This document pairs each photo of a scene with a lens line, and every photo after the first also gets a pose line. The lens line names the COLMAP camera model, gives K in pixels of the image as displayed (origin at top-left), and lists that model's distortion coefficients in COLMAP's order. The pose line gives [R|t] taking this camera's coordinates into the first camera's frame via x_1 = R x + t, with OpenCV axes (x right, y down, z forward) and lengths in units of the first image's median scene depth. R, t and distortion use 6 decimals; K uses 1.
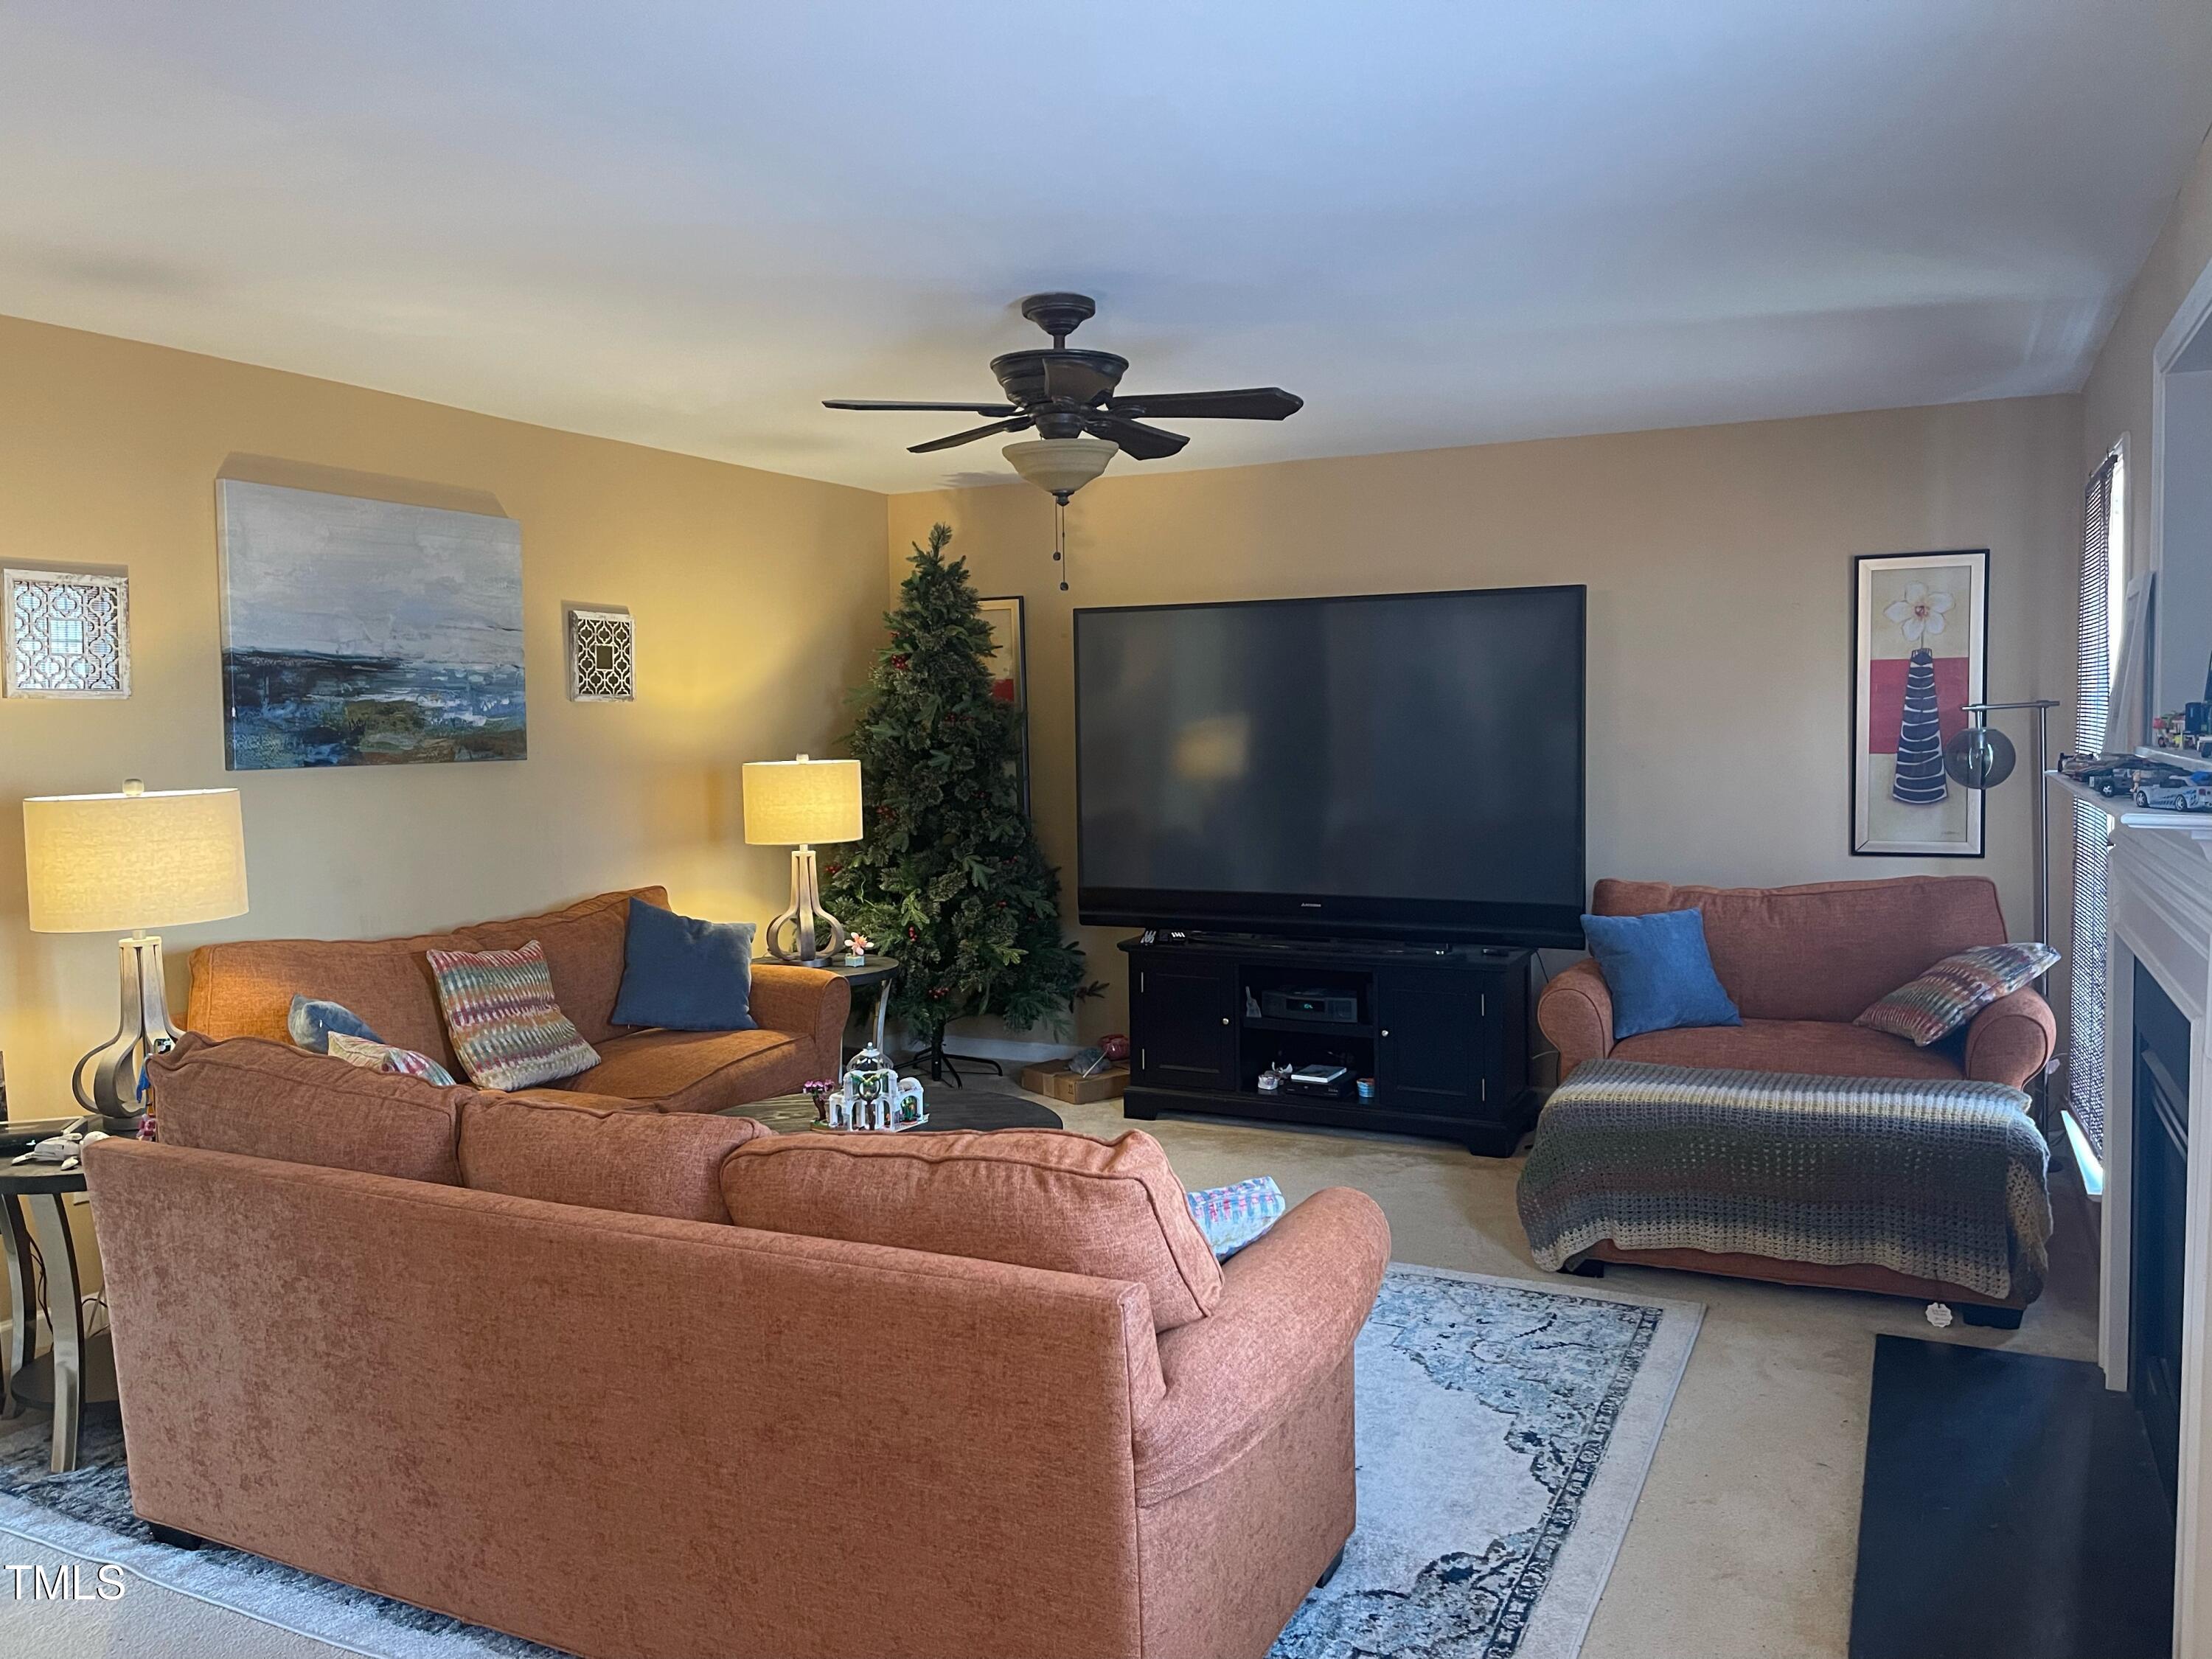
lens RADIAL K [[1657.2, 0, 1126.8], [0, 1657.2, 813.4], [0, 0, 1]] dist [0.077724, -0.095725]
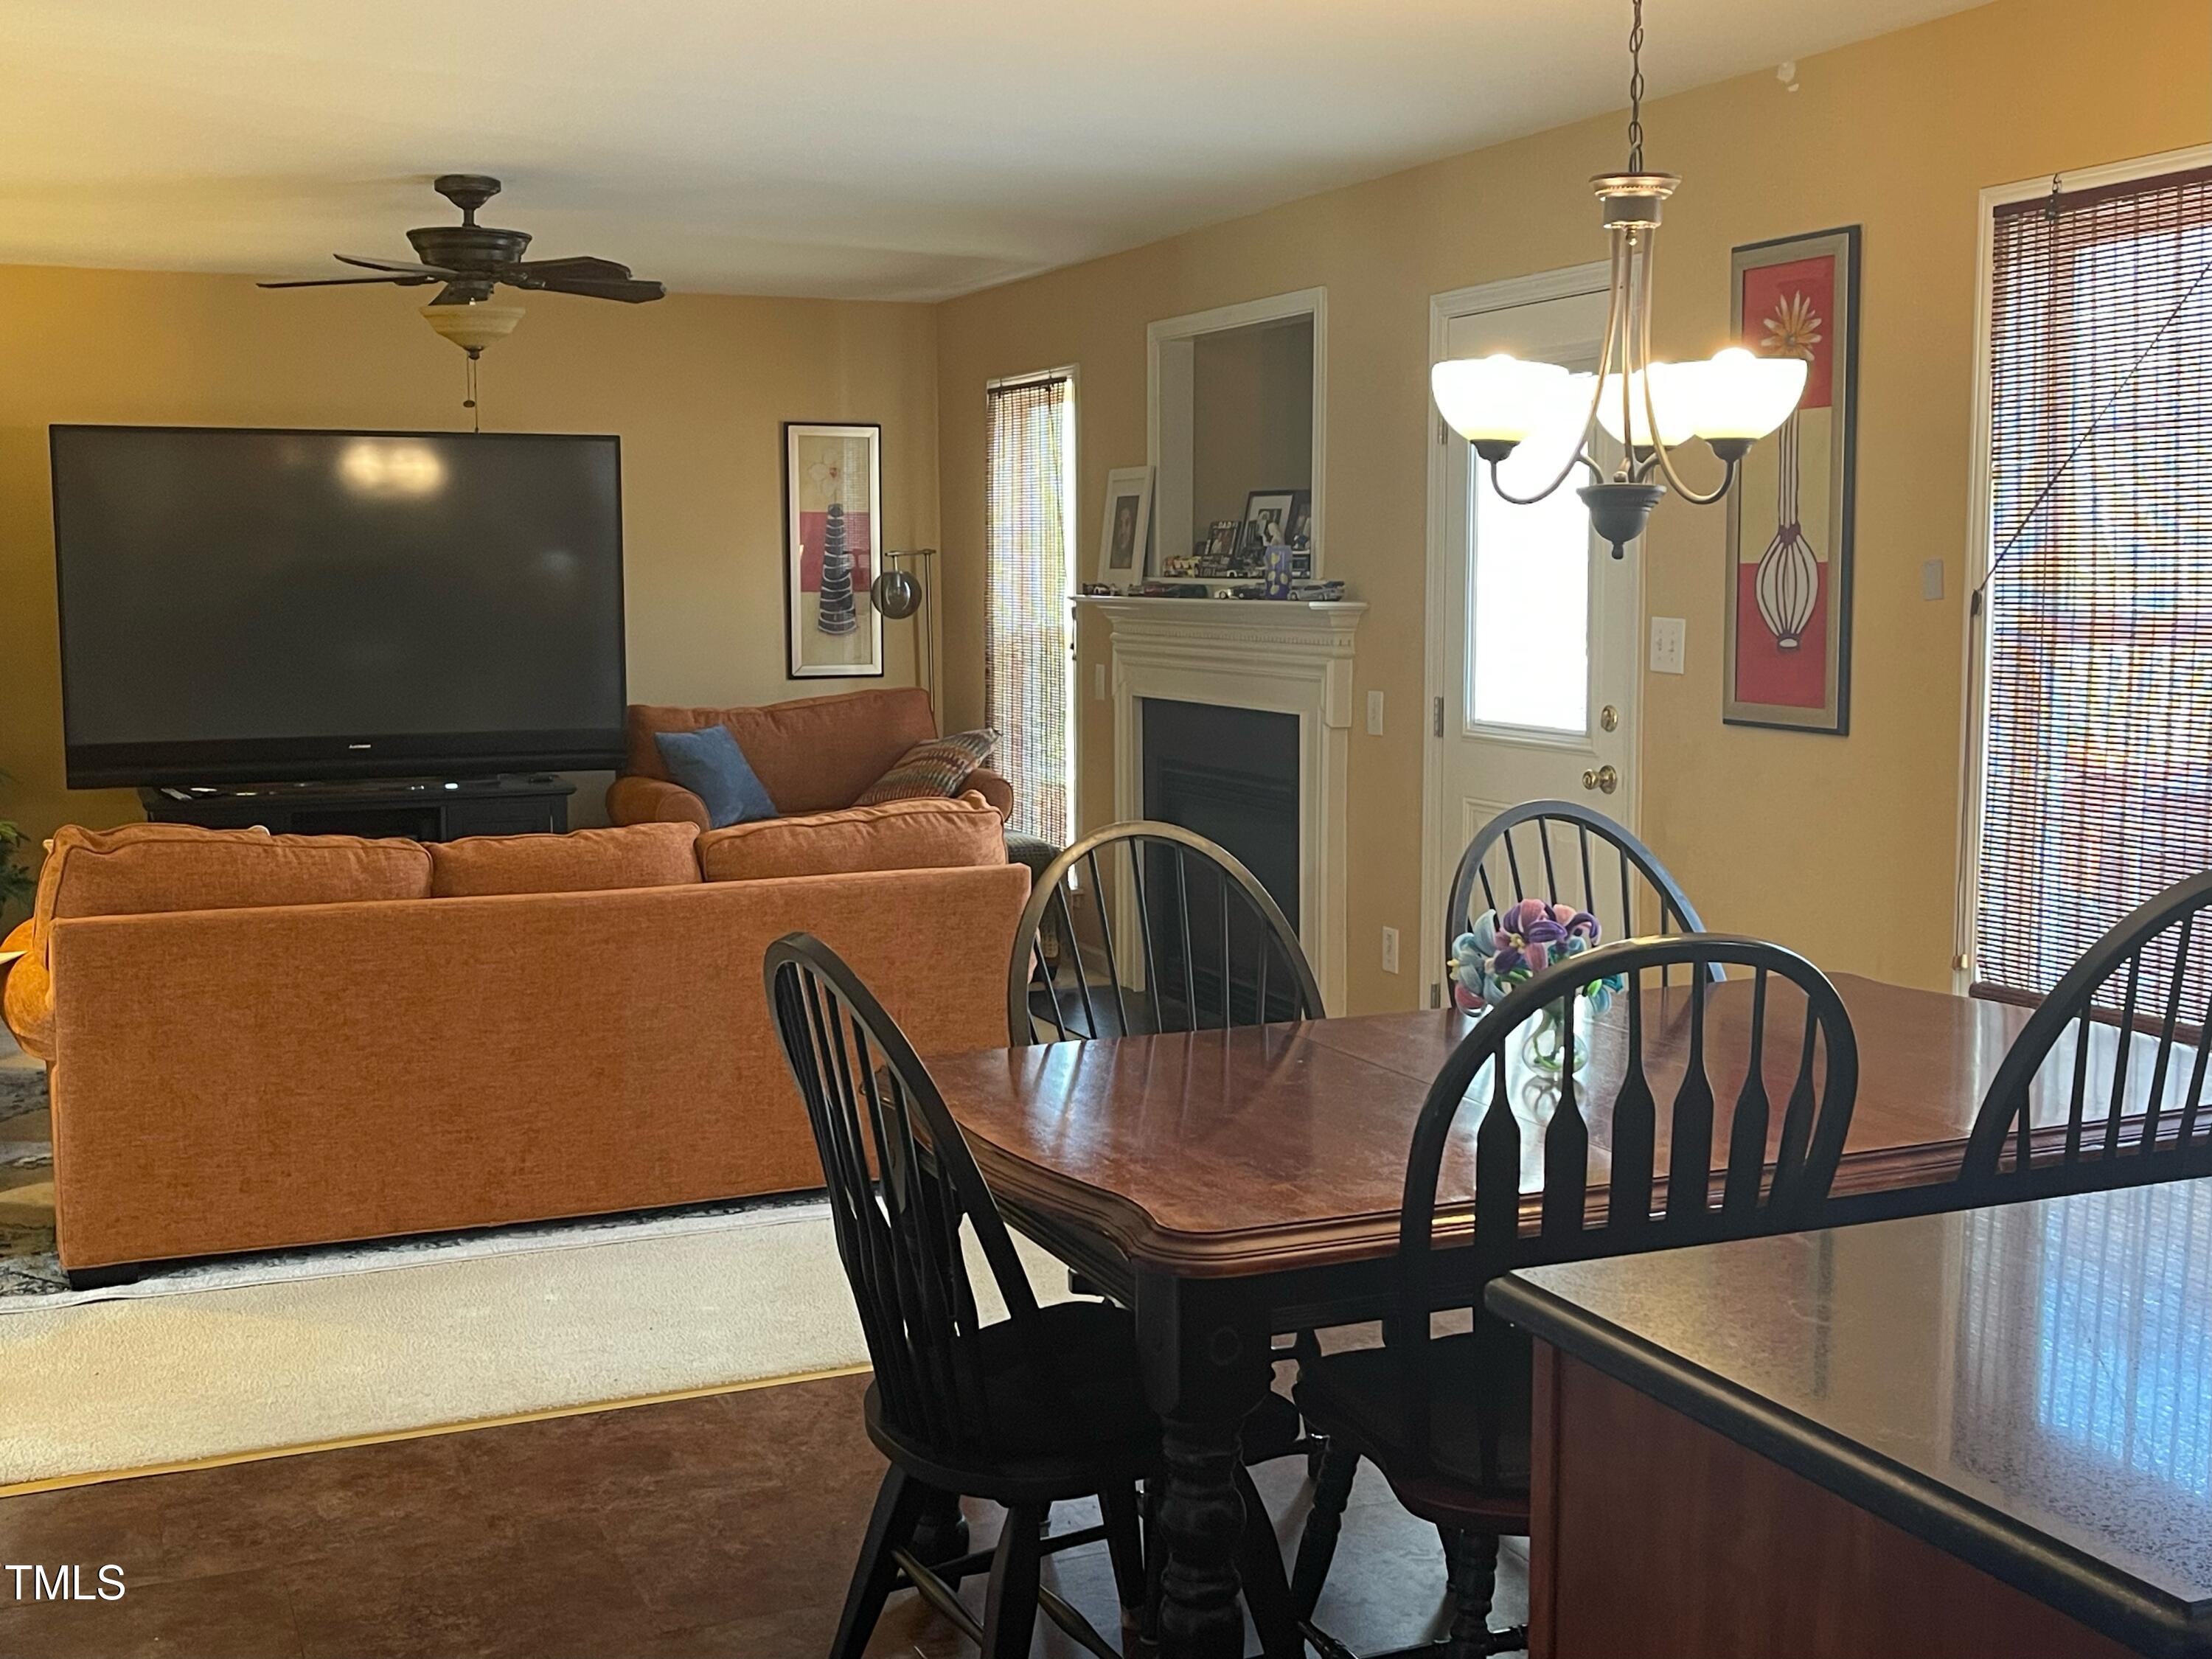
lens RADIAL K [[2459.3, 0, 1102.0], [0, 2459.3, 805.6], [0, 0, 1]] dist [0.110781, -0.249173]
pose [[0.662884, -0.064676, 0.745924, -0.763954], [0.039120, 0.997893, 0.051758, 0.034872], [-0.747700, -0.005129, 0.664017, -0.329178]]
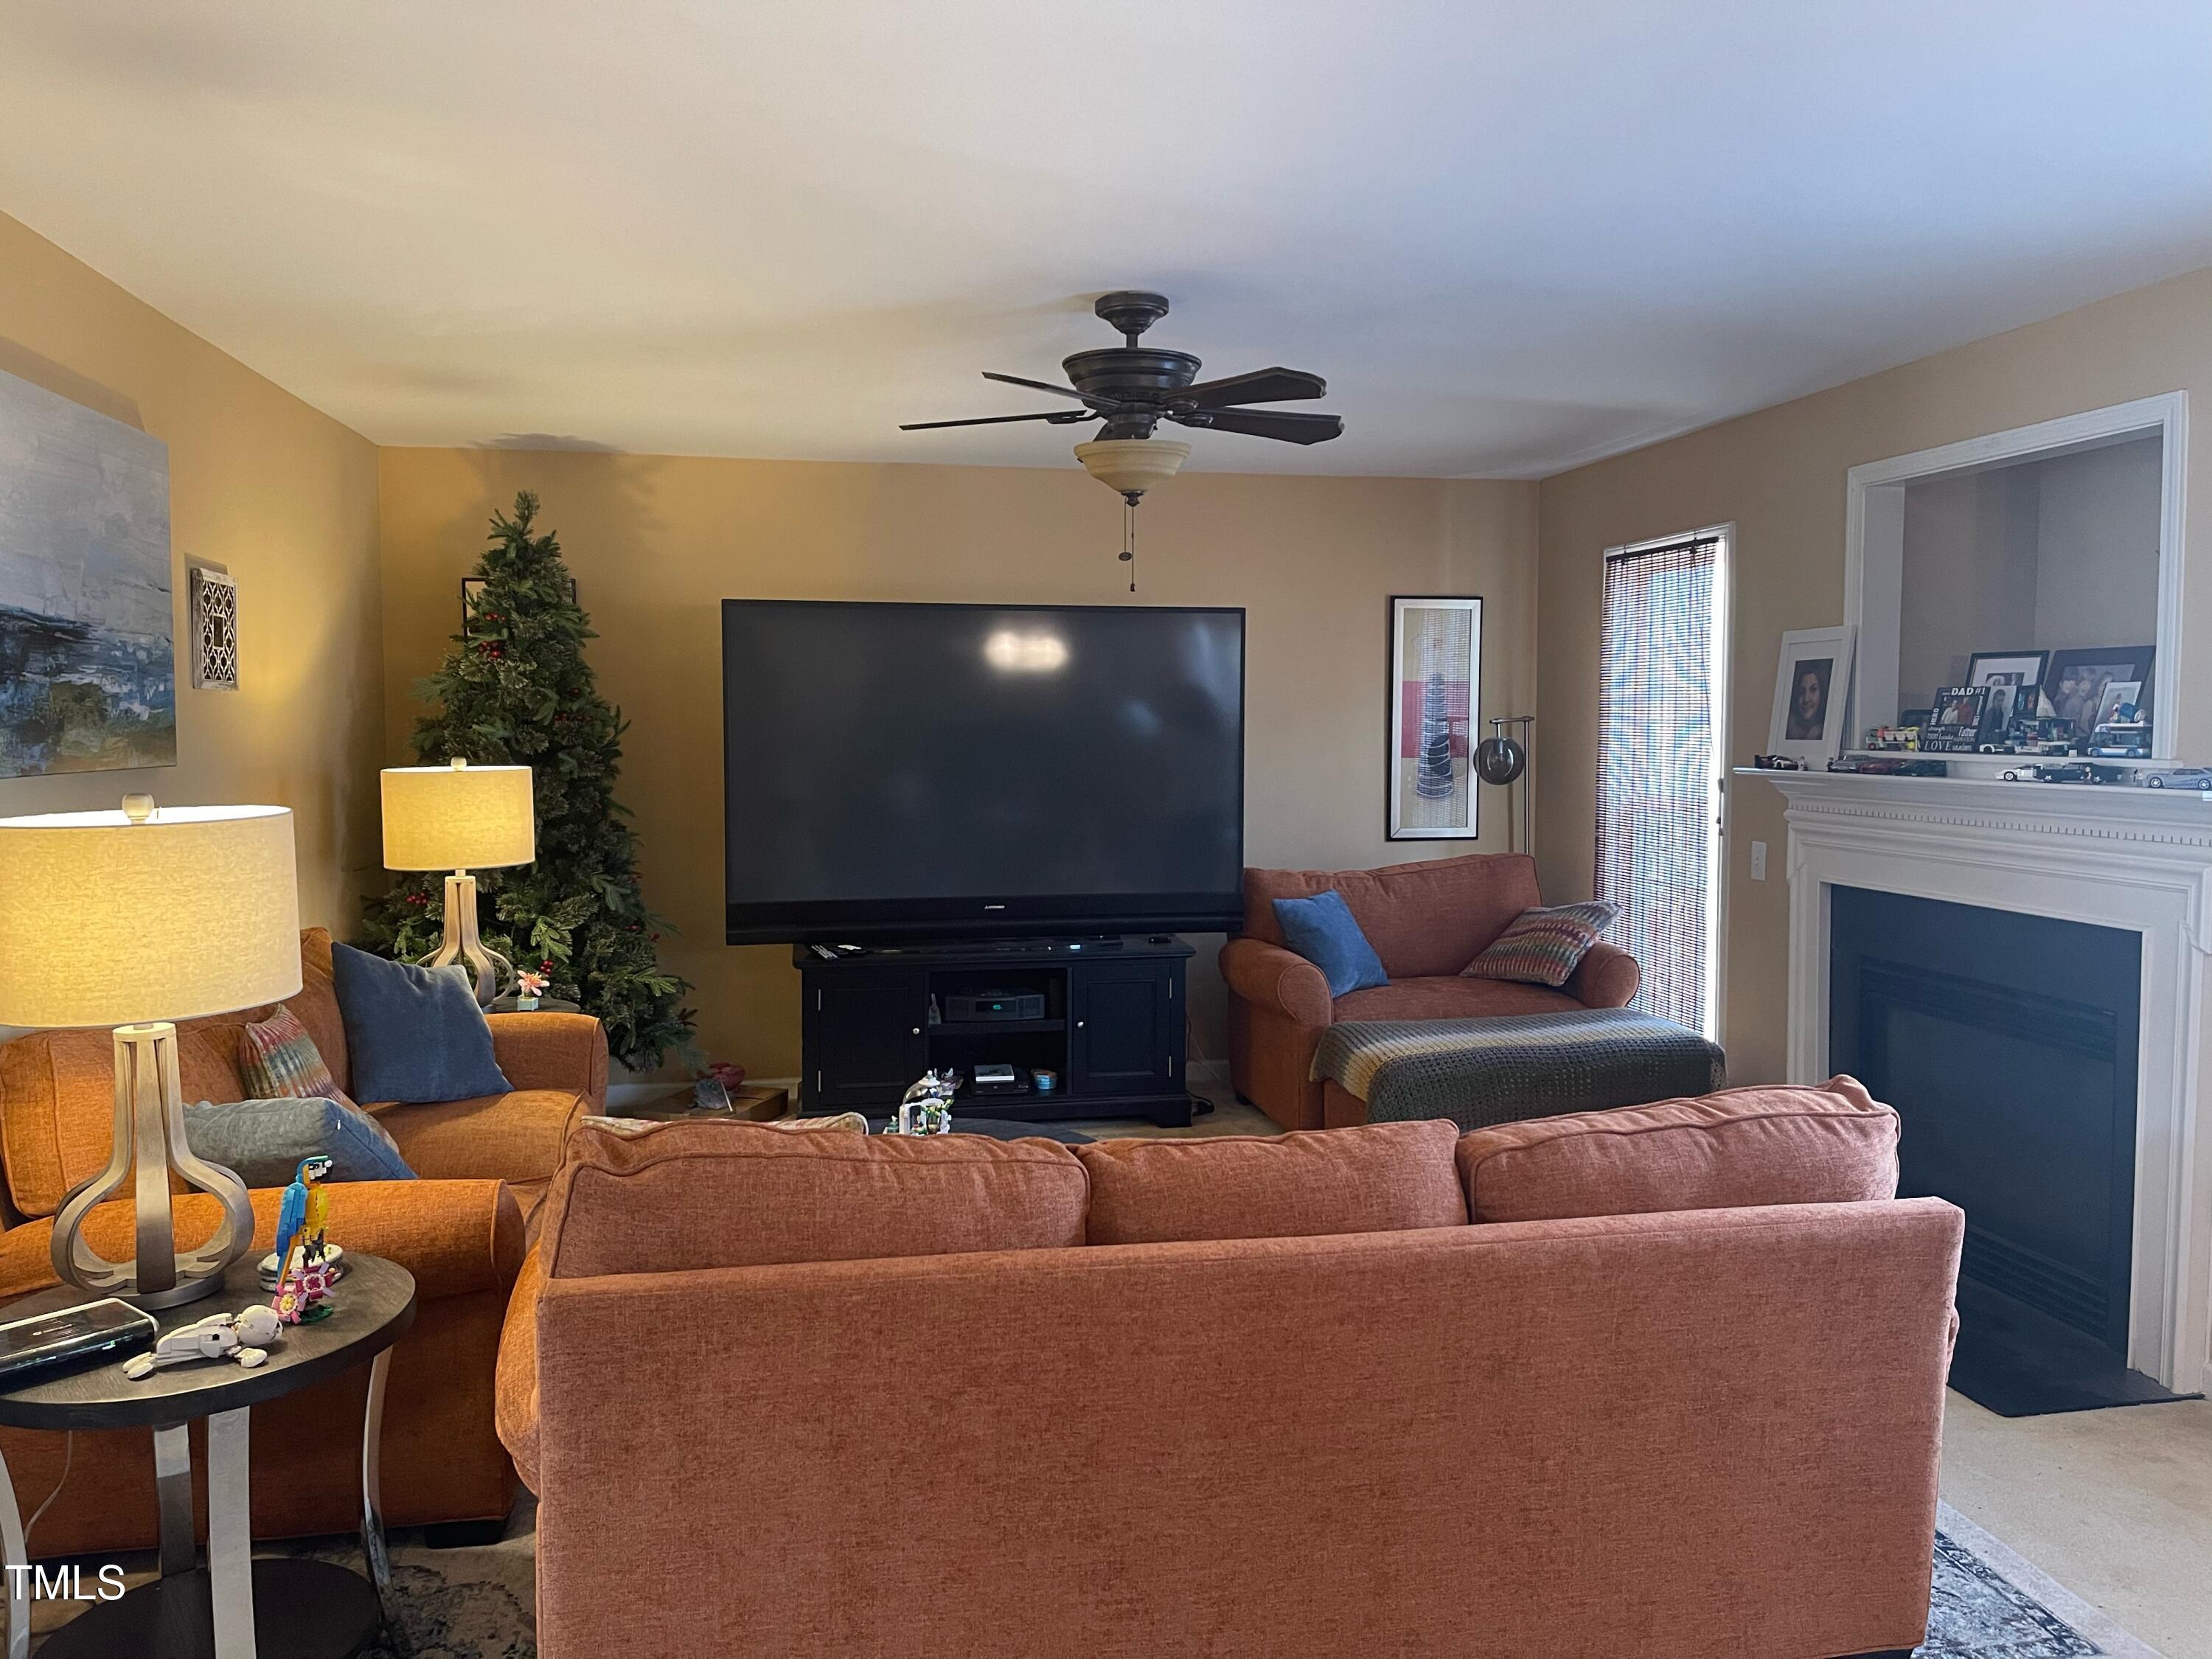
lens RADIAL K [[1657.2, 0, 1126.8], [0, 1657.2, 813.4], [0, 0, 1]] dist [0.077724, -0.095725]
pose [[0.805585, -0.020751, 0.592117, -0.465776], [0.023876, 0.999712, 0.002552, -0.002981], [-0.592000, 0.012081, 0.805848, 0.150462]]
